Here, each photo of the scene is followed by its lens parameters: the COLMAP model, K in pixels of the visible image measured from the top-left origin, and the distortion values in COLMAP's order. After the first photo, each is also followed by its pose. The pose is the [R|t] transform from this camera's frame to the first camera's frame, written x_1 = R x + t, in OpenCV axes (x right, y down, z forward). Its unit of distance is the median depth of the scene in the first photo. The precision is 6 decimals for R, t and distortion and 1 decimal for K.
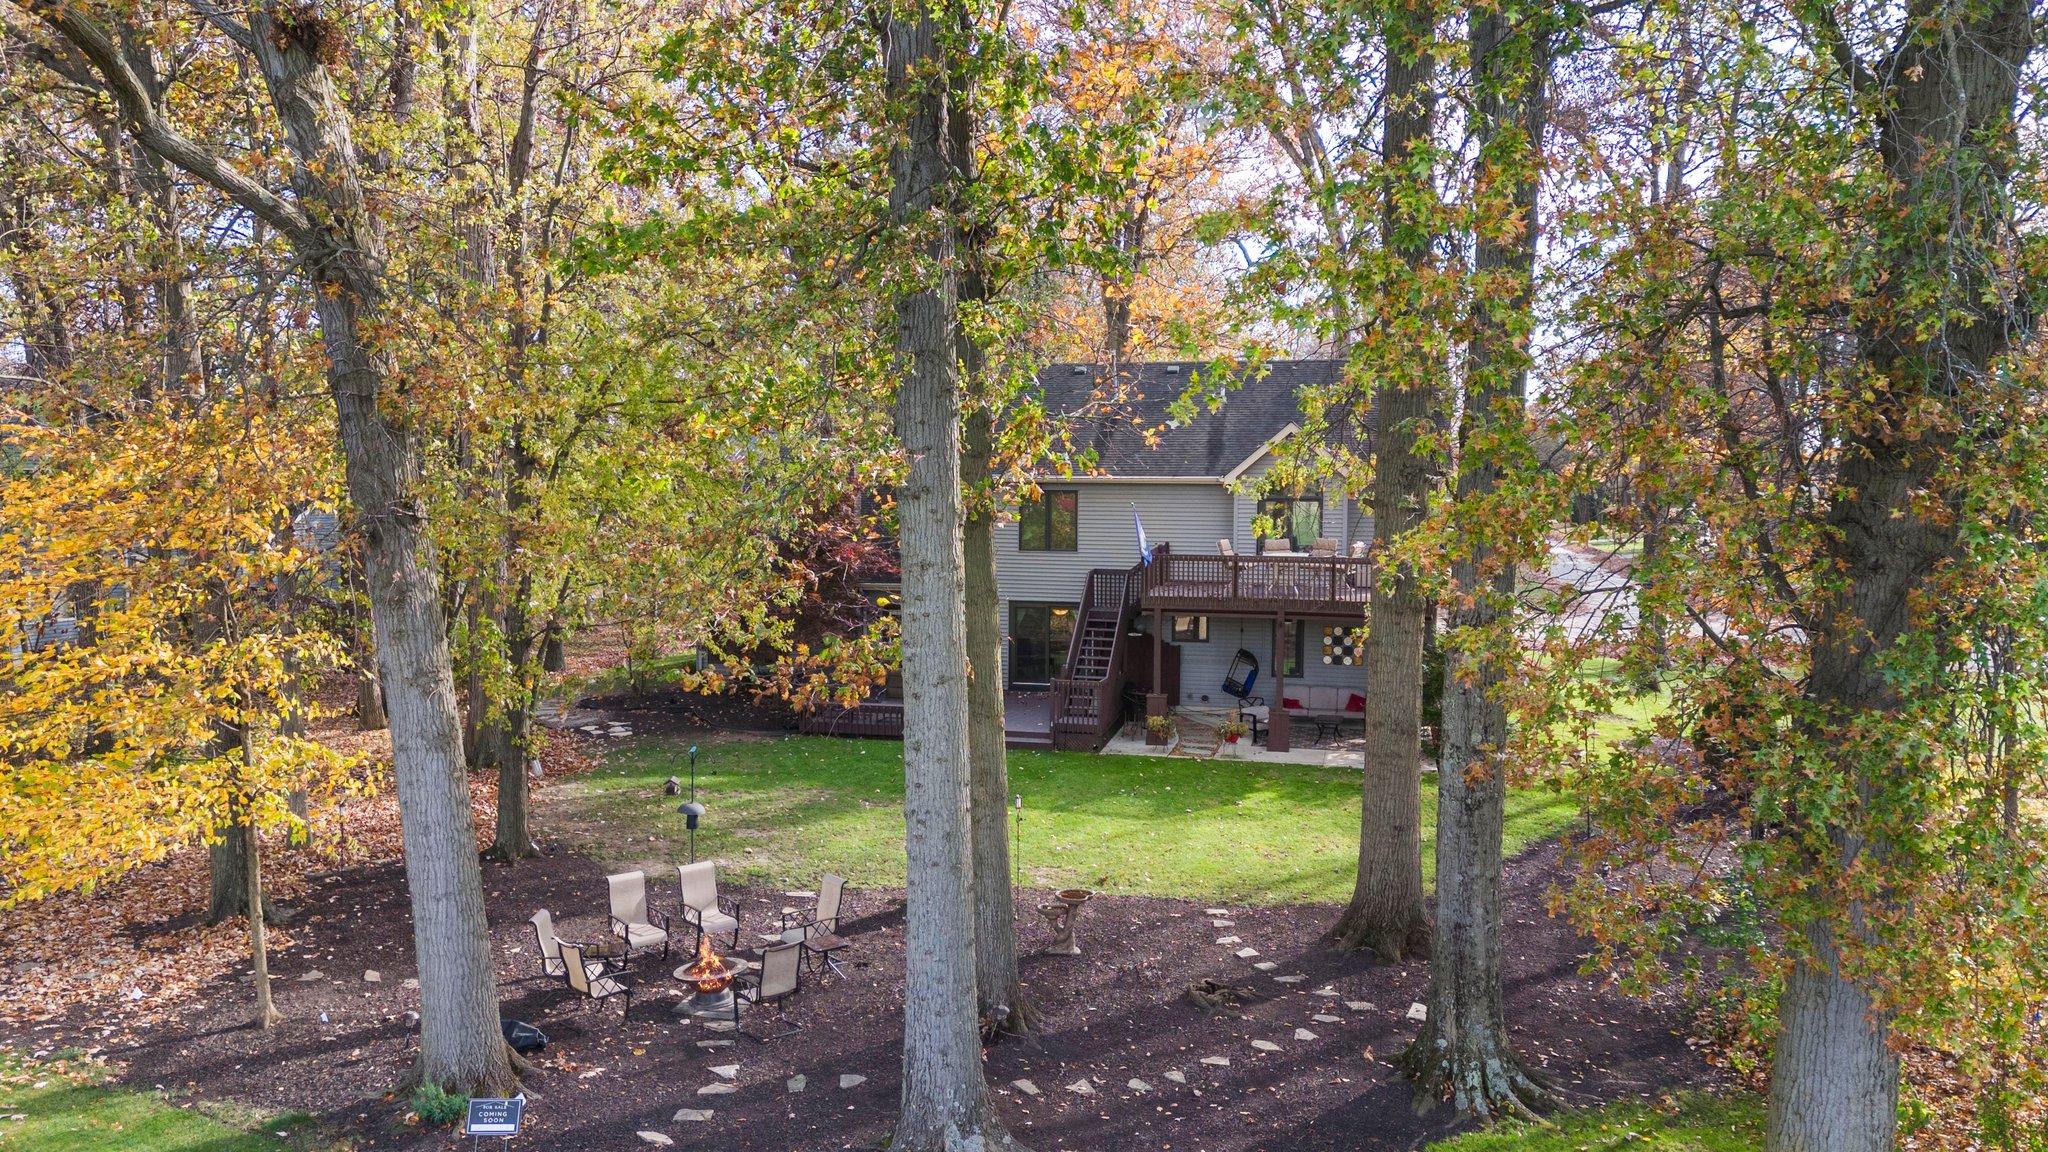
lens RADIAL K [[1501.5, 0, 1015.1], [0, 1501.5, 591.5], [0, 0, 1]] dist [0.062792, -0.063529]
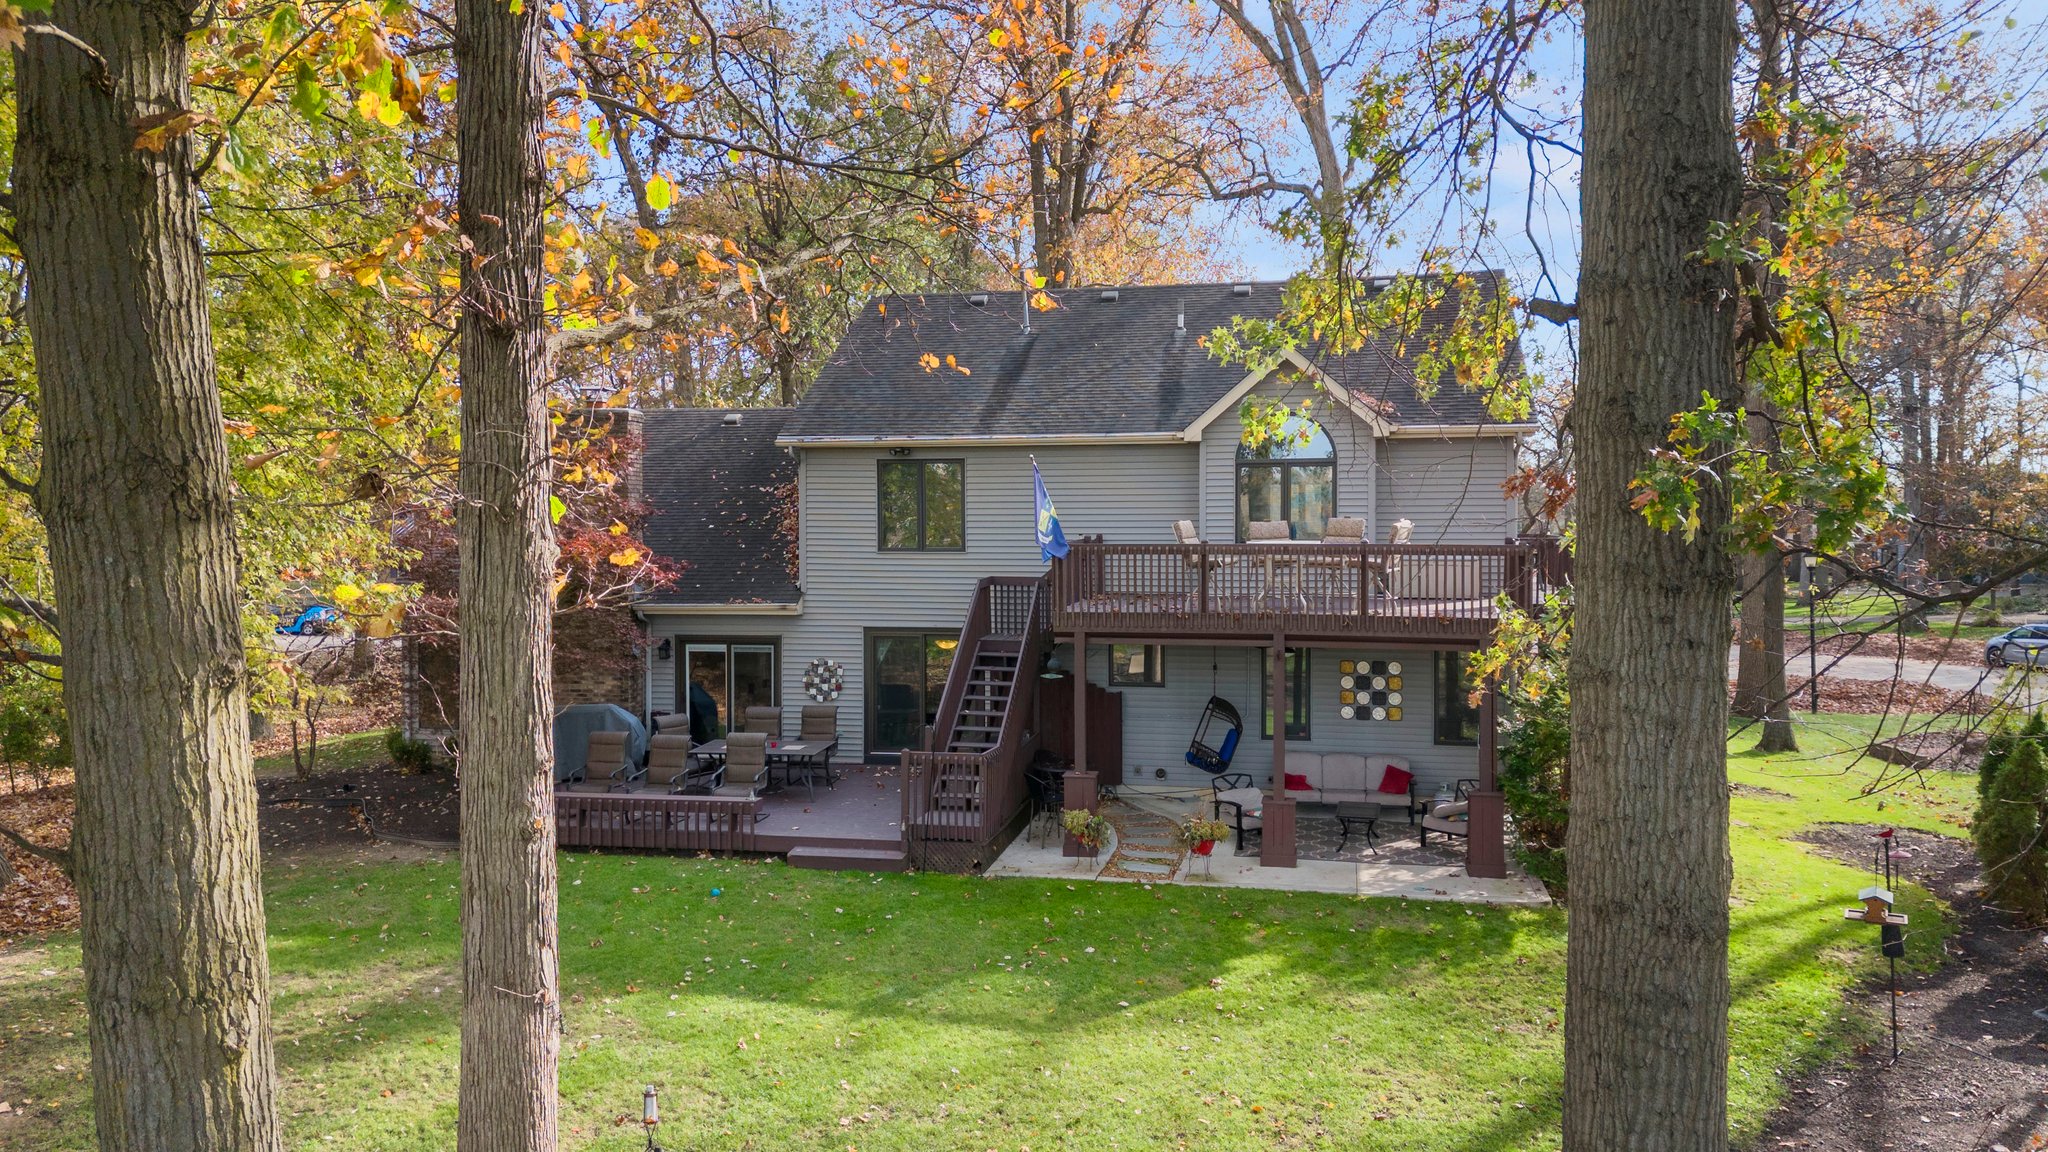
lens RADIAL K [[1501.5, 0, 1002.0], [0, 1501.5, 559.8], [0, 0, 1]] dist [0.062792, -0.063529]
pose [[0.999879, -0.010277, 0.011639, 0.068233], [0.010874, 0.998566, -0.052422, 0.016132], [-0.011084, 0.052543, 0.998557, 0.462474]]
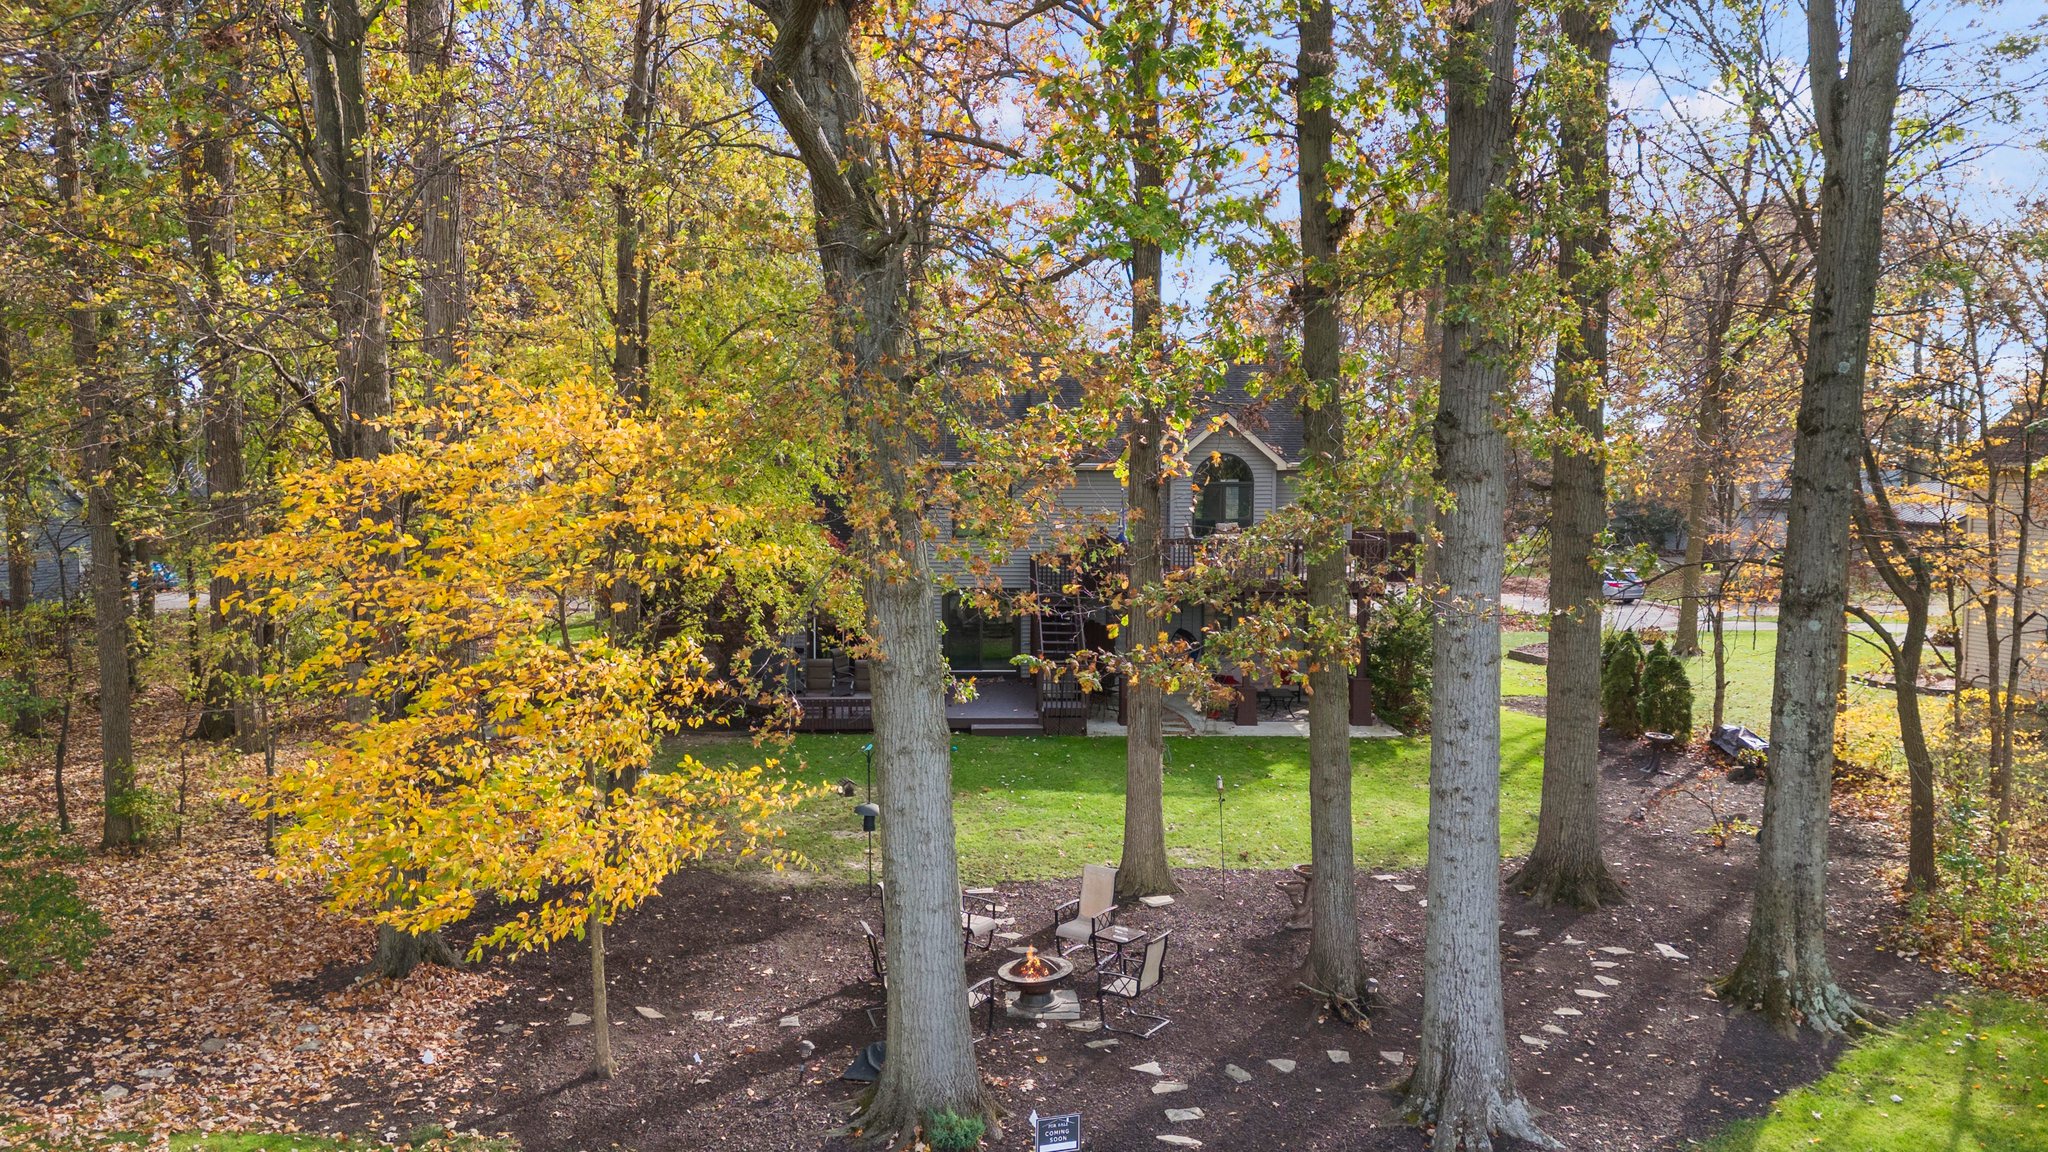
lens RADIAL K [[1501.5, 0, 1003.6], [0, 1501.5, 559.6], [0, 0, 1]] dist [0.062792, -0.063529]
pose [[0.962621, -0.018445, 0.270223, -0.320765], [0.021685, 0.999724, -0.009008, -0.003069], [-0.269982, 0.014531, 0.962756, 0.047905]]
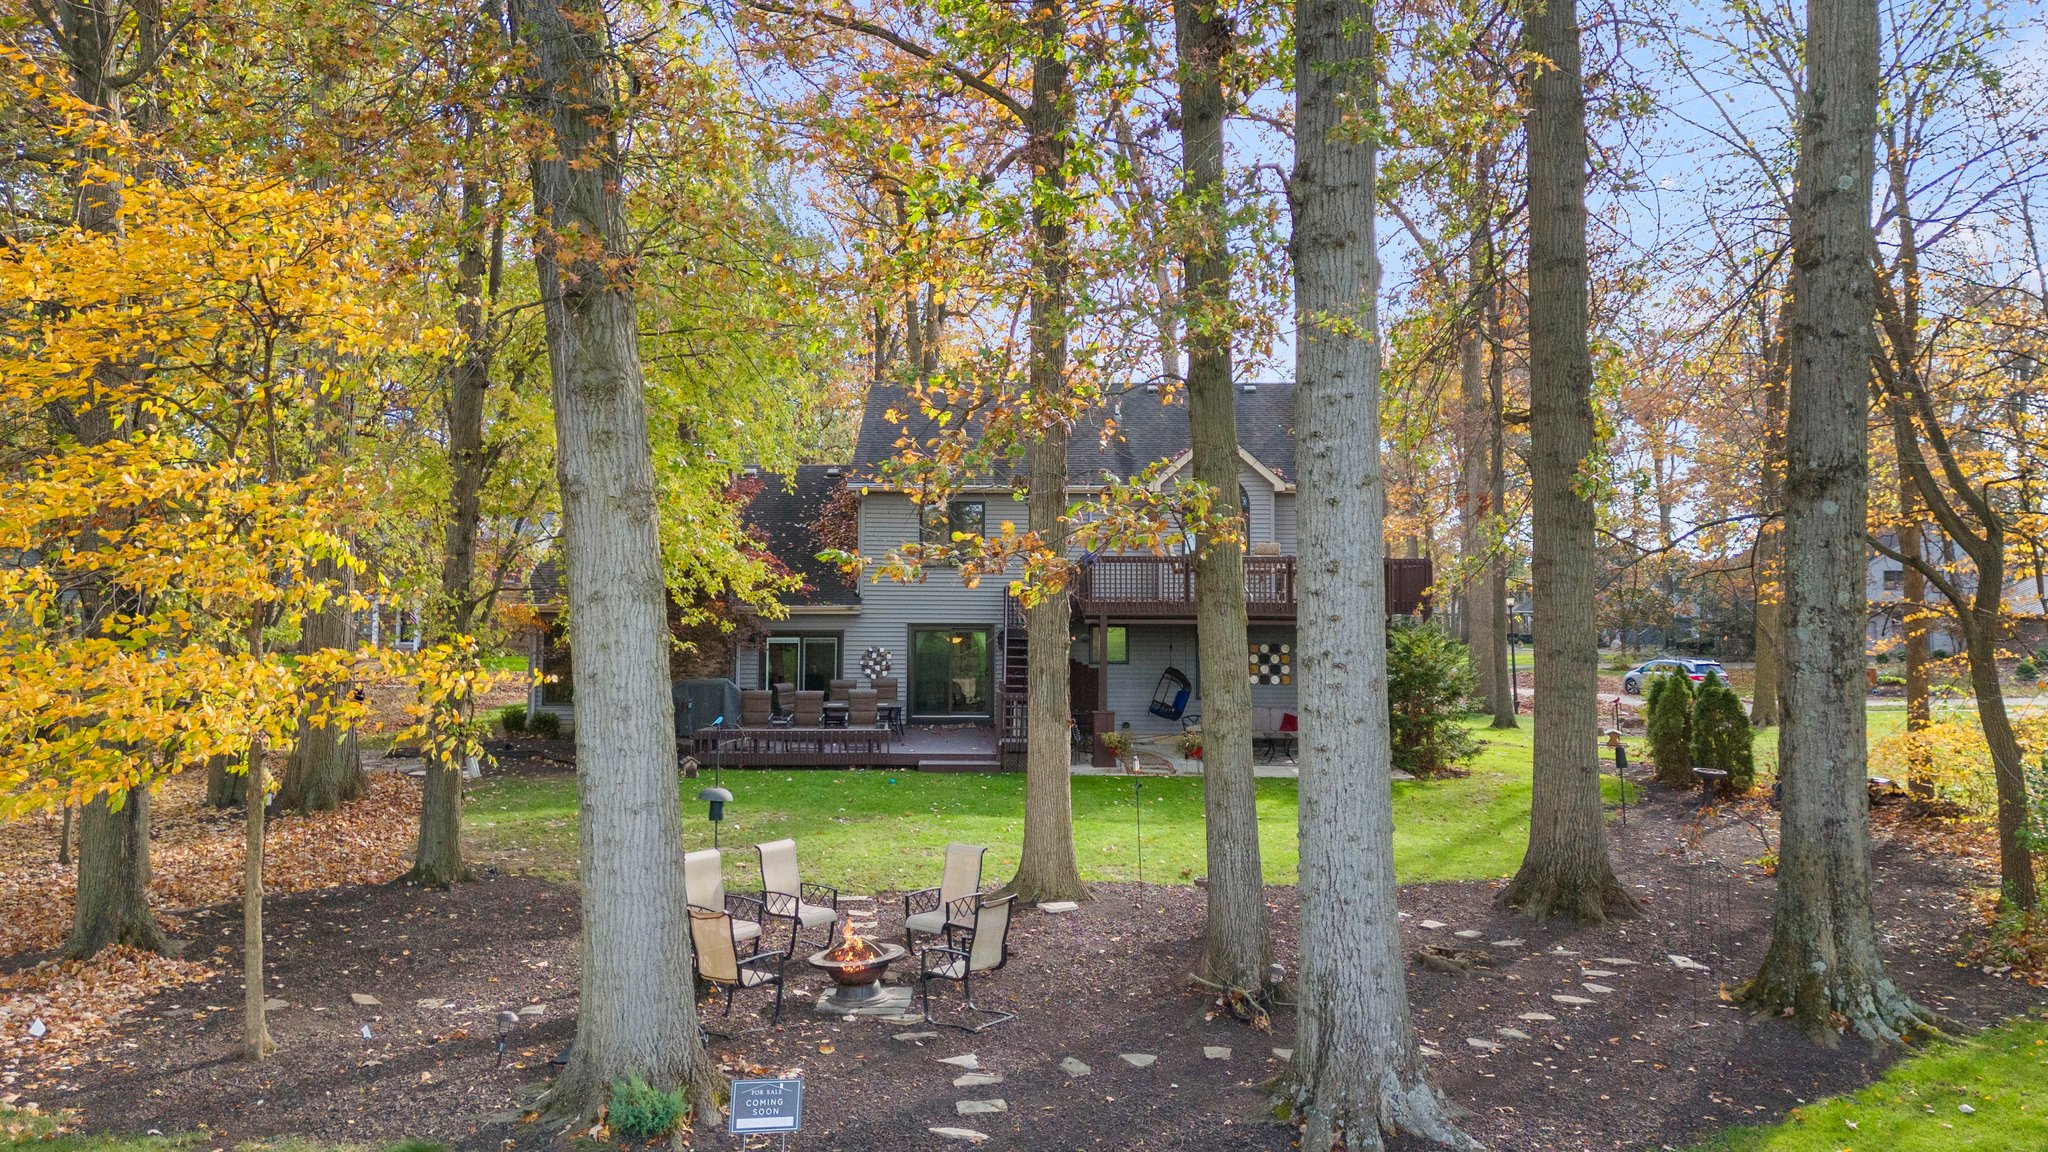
lens RADIAL K [[1501.5, 0, 1006.1], [0, 1501.5, 524.7], [0, 0, 1]] dist [0.062792, -0.063529]
pose [[0.976107, 0.009863, 0.217068, -0.199168], [0.018588, 0.991517, -0.128640, 0.089271], [-0.216495, 0.129601, 0.967643, 0.141597]]
